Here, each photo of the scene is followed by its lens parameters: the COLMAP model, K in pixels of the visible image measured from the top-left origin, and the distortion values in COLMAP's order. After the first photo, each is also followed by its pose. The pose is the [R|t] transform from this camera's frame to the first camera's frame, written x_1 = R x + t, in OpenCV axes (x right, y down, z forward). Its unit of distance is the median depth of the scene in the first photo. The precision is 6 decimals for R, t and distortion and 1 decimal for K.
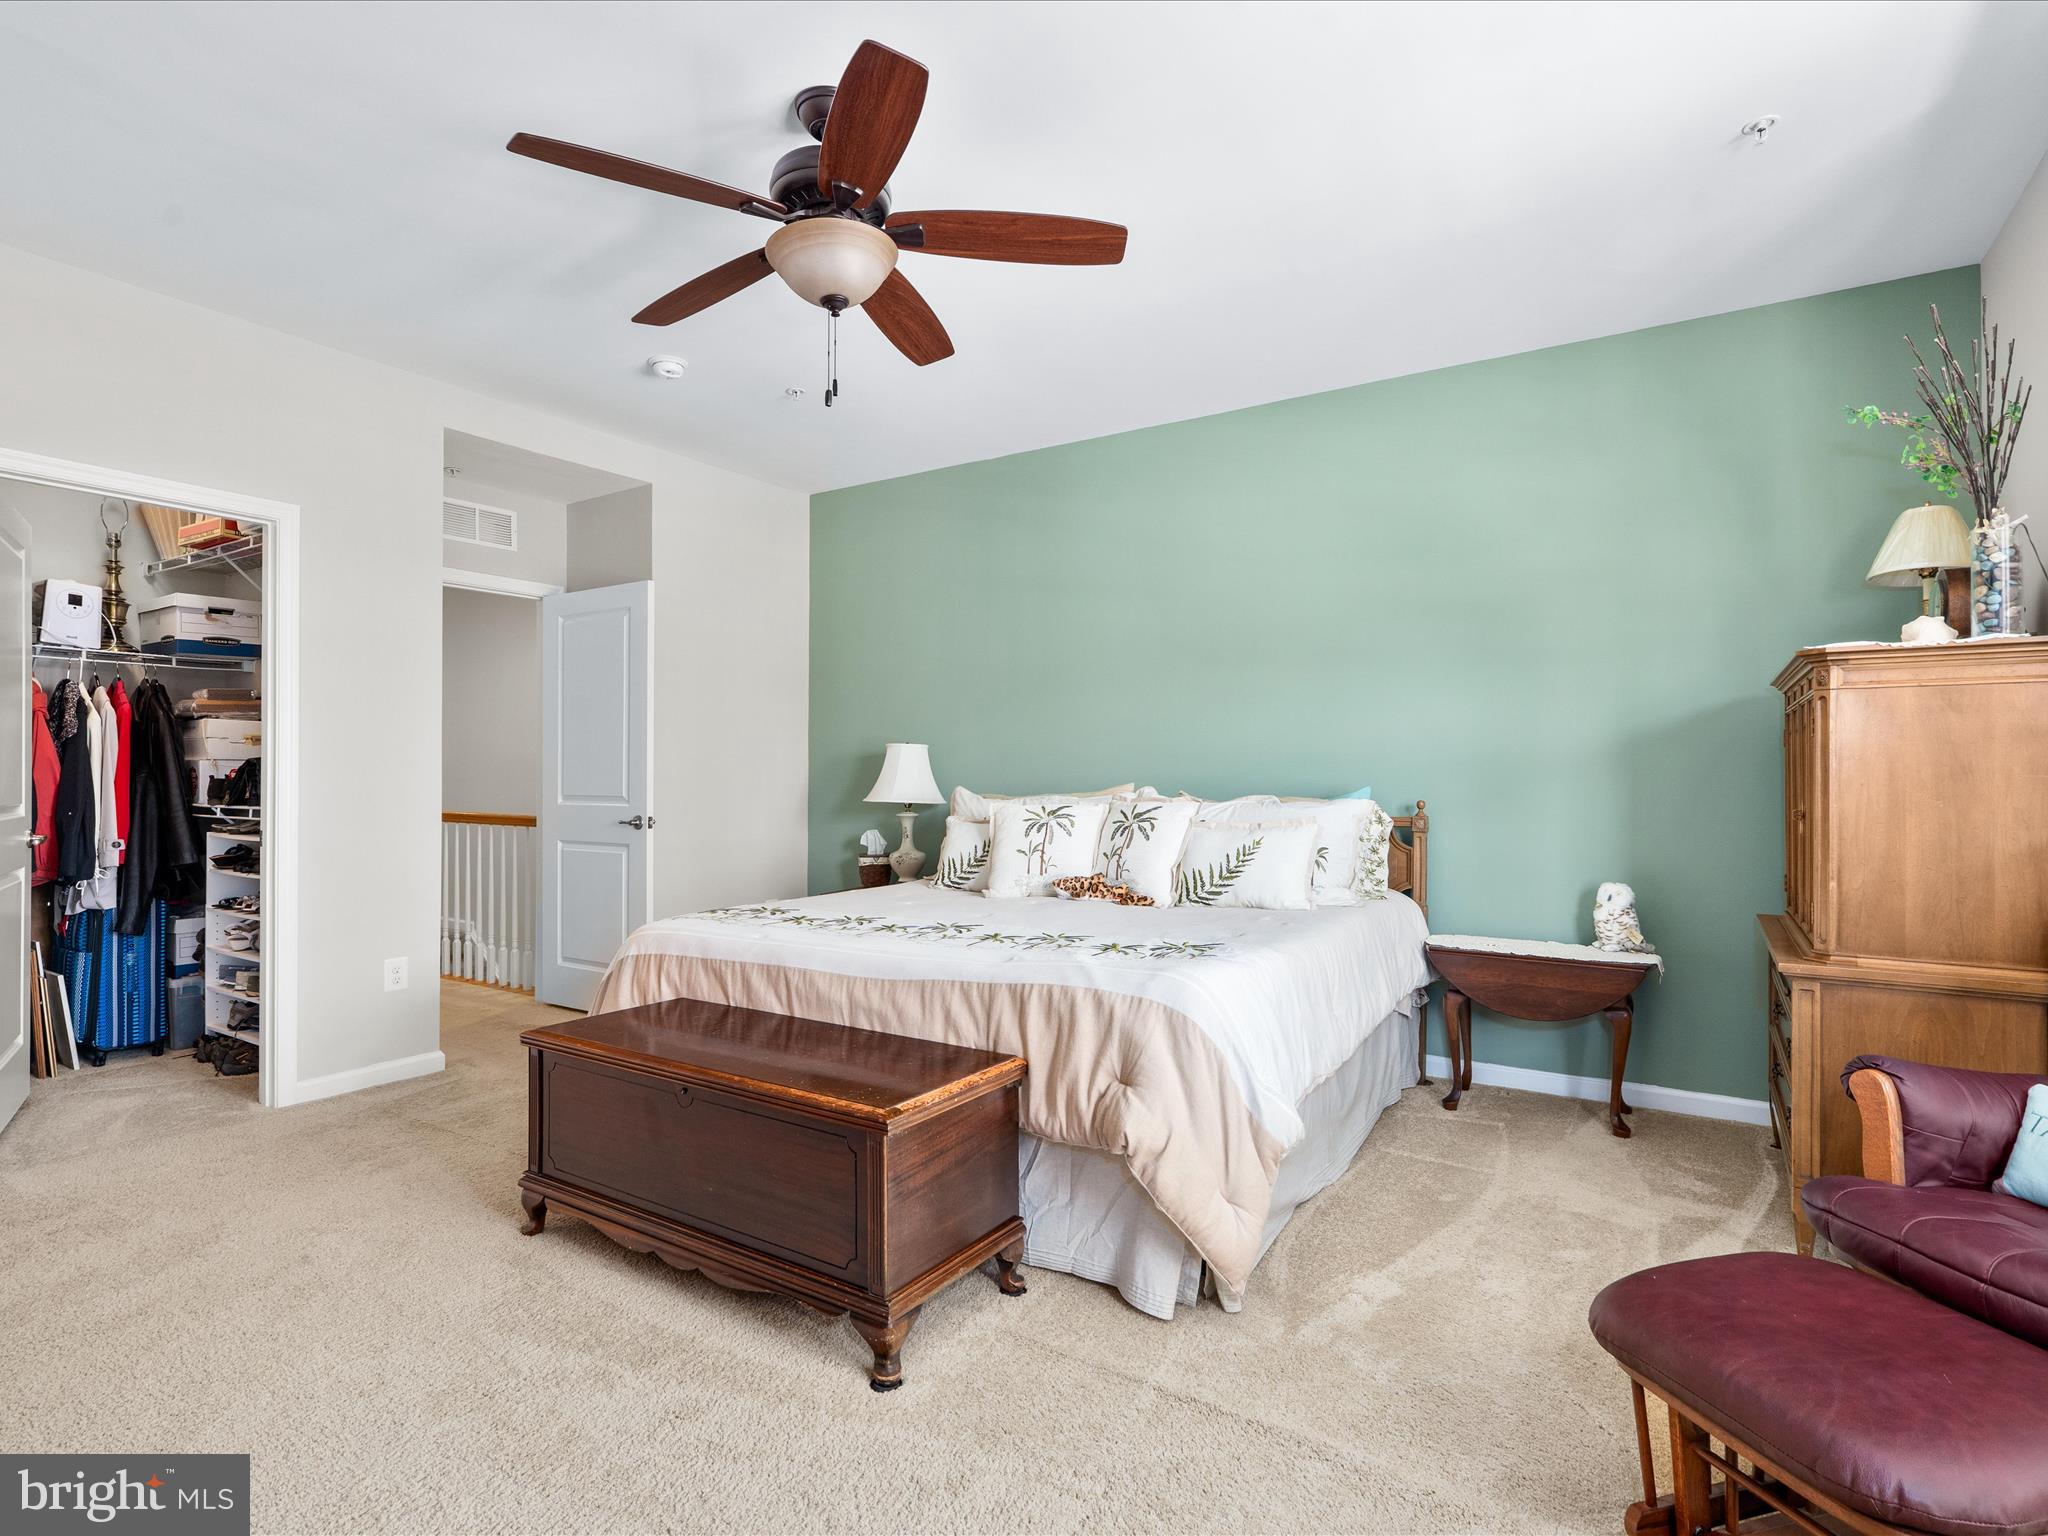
lens RADIAL K [[1046.0, 0, 1029.2], [0, 1046.0, 770.9], [0, 0, 1]] dist [-0.021485, -0.000933]
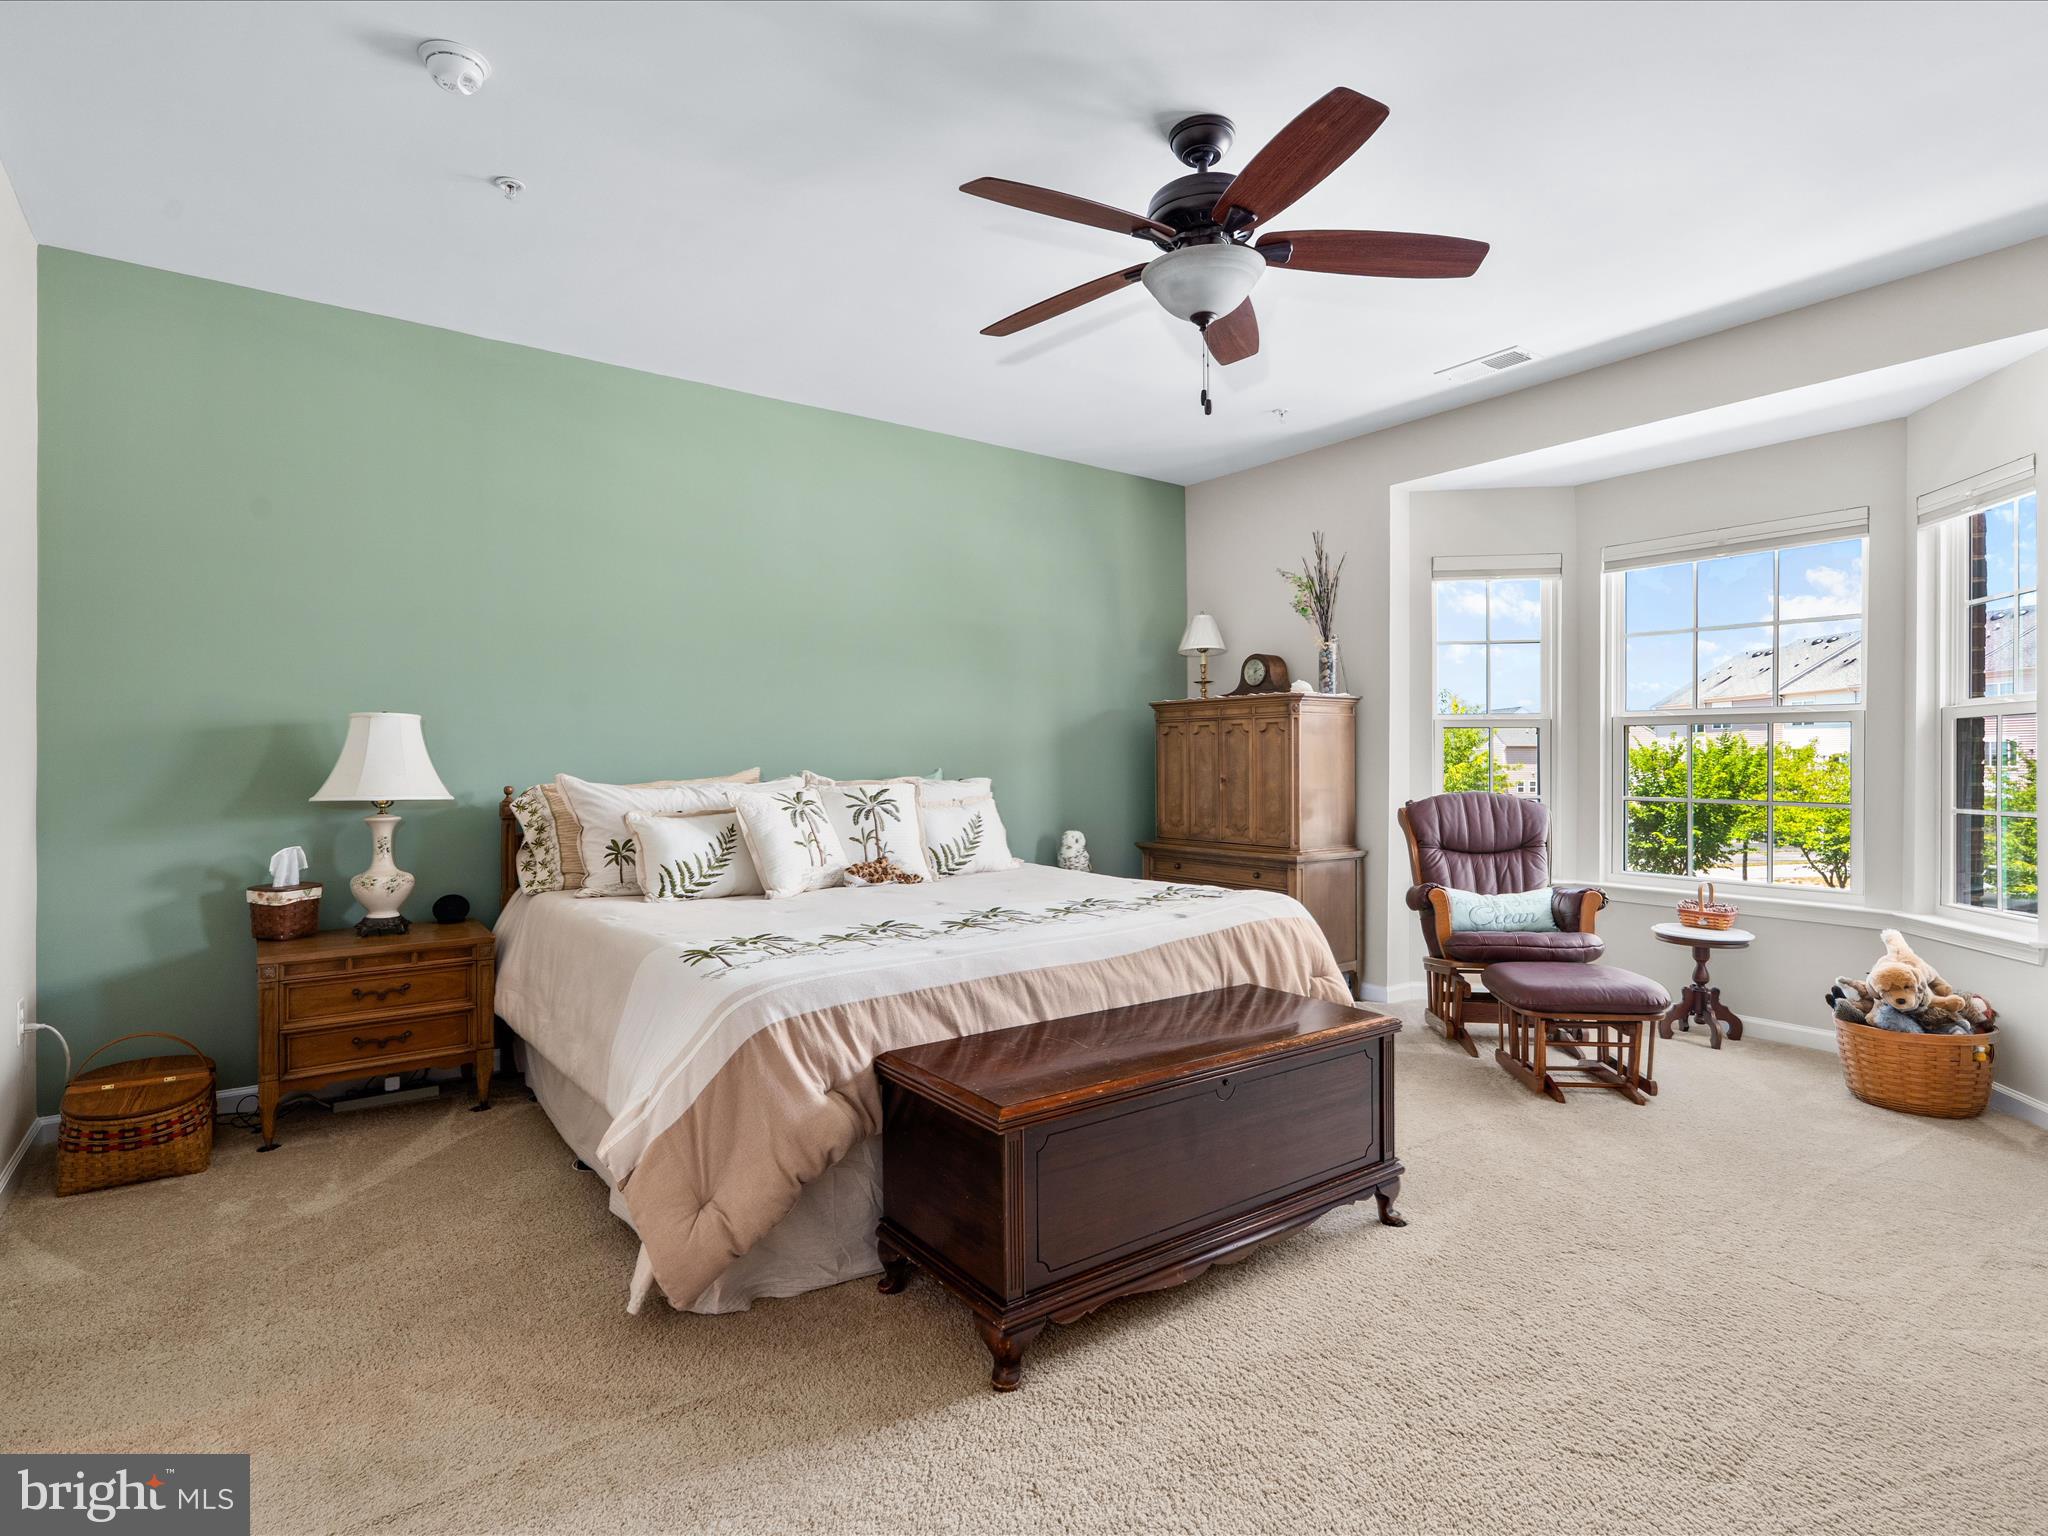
lens RADIAL K [[1046.0, 0, 1028.5], [0, 1046.0, 762.8], [0, 0, 1]] dist [-0.021485, -0.000933]
pose [[0.360307, -0.002718, 0.932830, -0.915257], [-0.001993, 0.999991, 0.003683, 0.004141], [-0.932832, -0.003187, 0.360298, 0.575084]]
